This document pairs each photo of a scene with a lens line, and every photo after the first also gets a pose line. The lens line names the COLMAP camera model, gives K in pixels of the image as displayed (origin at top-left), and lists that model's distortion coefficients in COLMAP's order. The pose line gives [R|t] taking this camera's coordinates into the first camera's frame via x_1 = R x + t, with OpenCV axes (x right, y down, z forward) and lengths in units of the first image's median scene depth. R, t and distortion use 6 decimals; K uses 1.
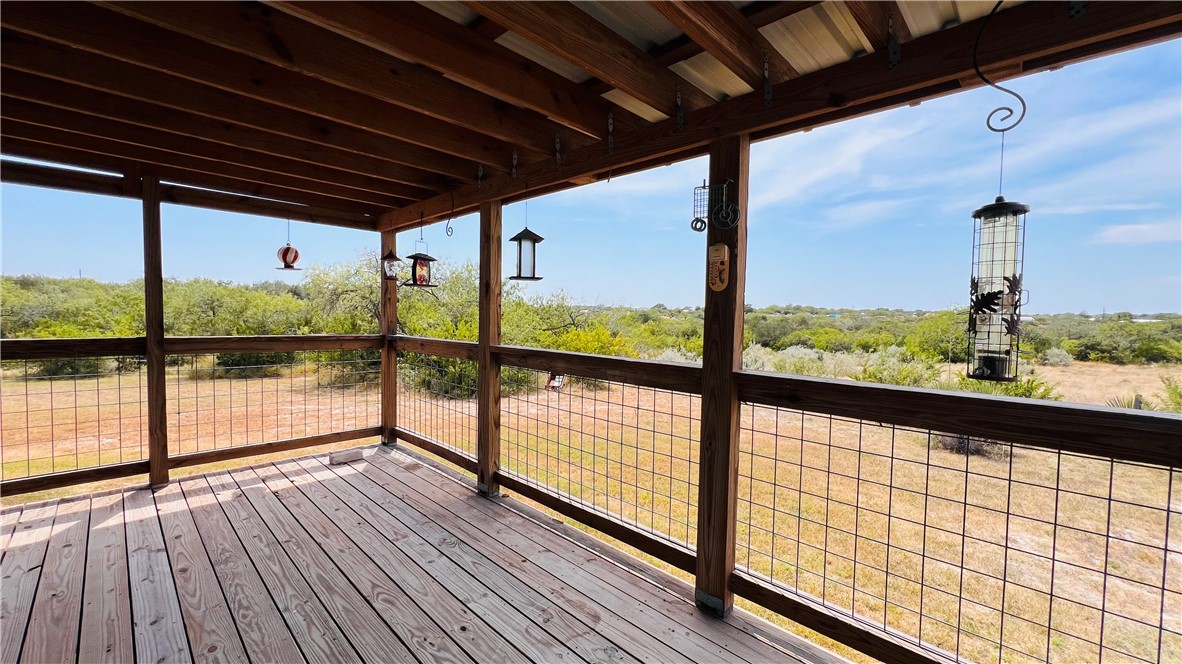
lens RADIAL K [[473.9, 0, 592.2], [0, 473.9, 335.5], [0, 0, 1]] dist [-0.001595, 0.000371]
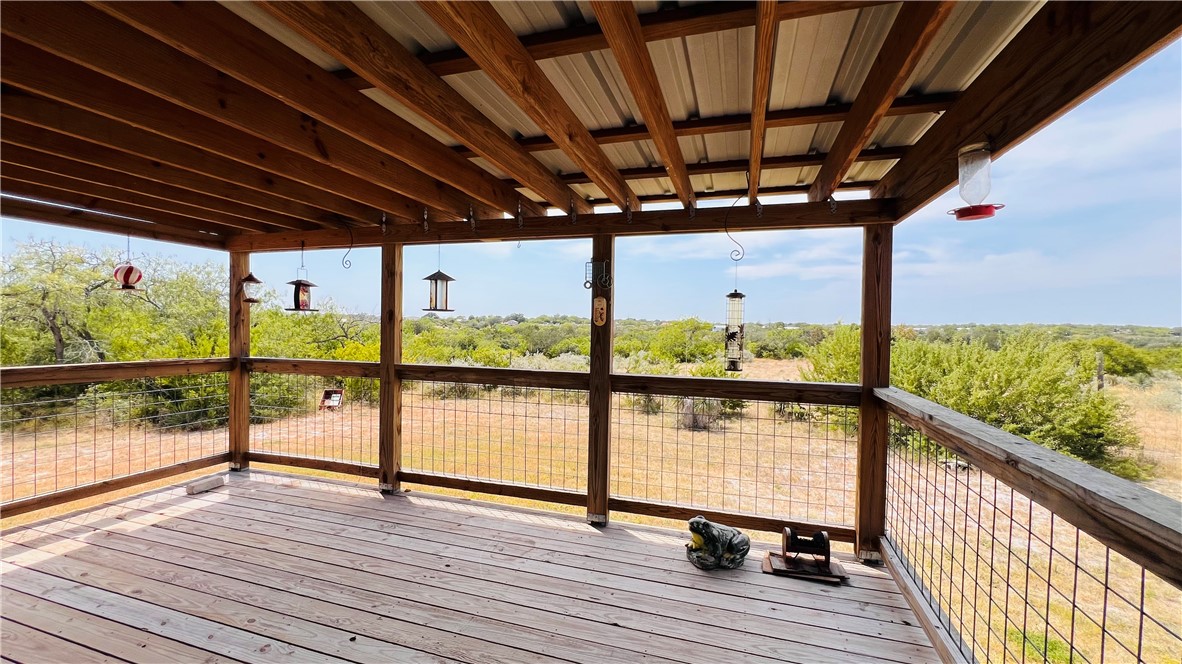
lens RADIAL K [[480.5, 0, 589.3], [0, 480.5, 334.9], [0, 0, 1]] dist [0.002193, 0.000479]
pose [[0.893706, -0.012195, 0.448488, -0.297270], [0.021439, 0.999649, -0.015538, -0.021121], [-0.448141, 0.023501, 0.893654, -0.273715]]
